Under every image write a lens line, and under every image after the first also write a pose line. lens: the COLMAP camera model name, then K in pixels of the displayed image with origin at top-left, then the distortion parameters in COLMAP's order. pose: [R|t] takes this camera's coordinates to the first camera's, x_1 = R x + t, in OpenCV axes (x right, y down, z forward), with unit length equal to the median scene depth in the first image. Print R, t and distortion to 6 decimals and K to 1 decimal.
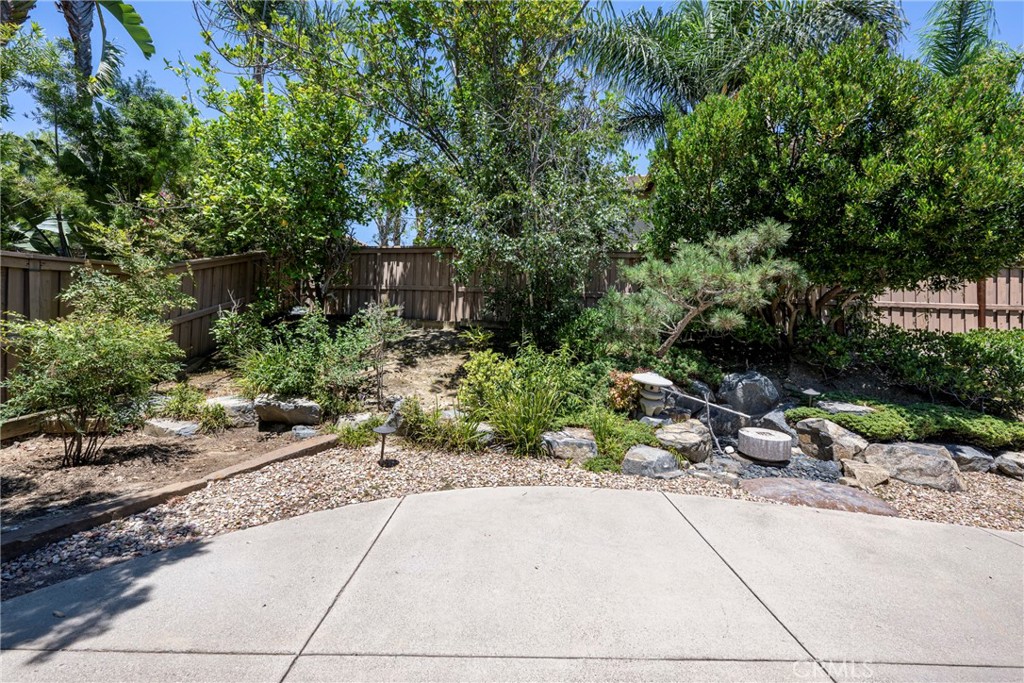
lens RADIAL K [[419.8, 0, 514.7], [0, 419.8, 319.9], [0, 0, 1]] dist [0.001138, 0.000108]
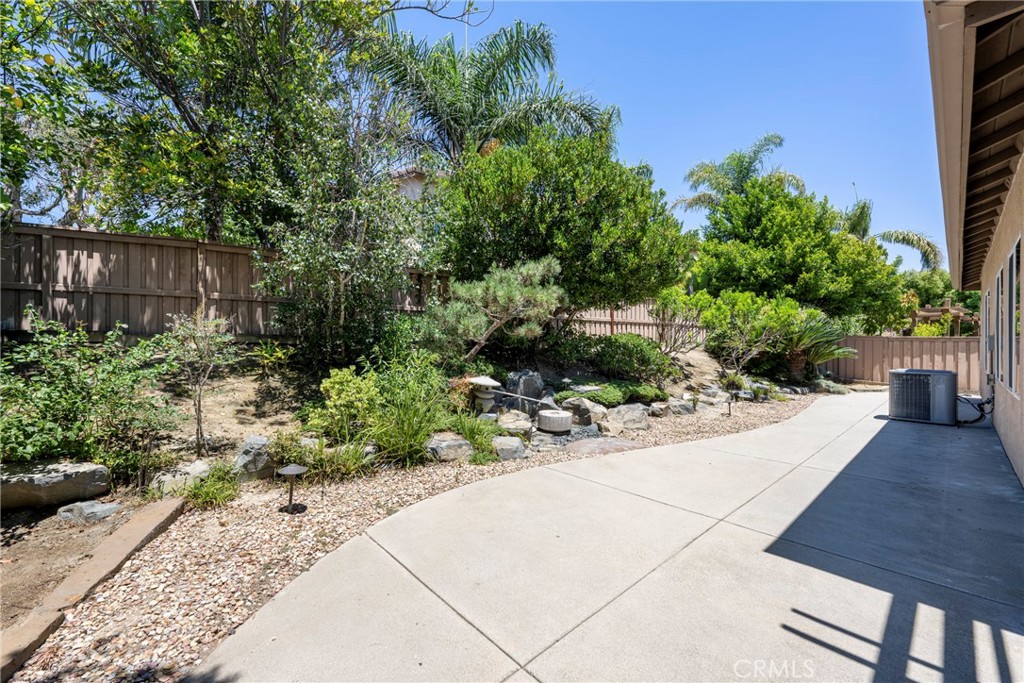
lens RADIAL K [[403.7, 0, 512.0], [0, 403.7, 341.5], [0, 0, 1]] dist [0.001830, 0.000205]
pose [[0.766672, -0.032073, 0.641238, -0.336953], [0.013108, 0.999325, 0.034312, -0.009285], [-0.641905, -0.017900, 0.766575, 0.081248]]
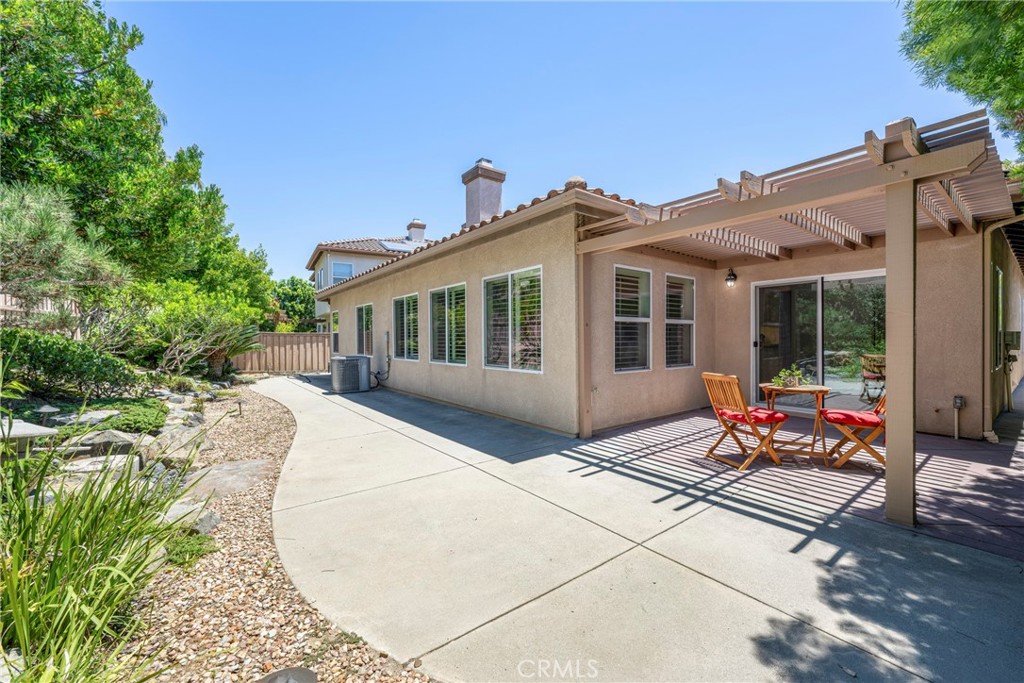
lens RADIAL K [[403.7, 0, 512.0], [0, 403.7, 341.5], [0, 0, 1]] dist [0.001830, 0.000205]
pose [[-0.573148, -0.044539, 0.818241, -0.457596], [-0.030142, 0.998992, 0.033264, -0.008215], [-0.818897, -0.005598, -0.573913, 0.776884]]
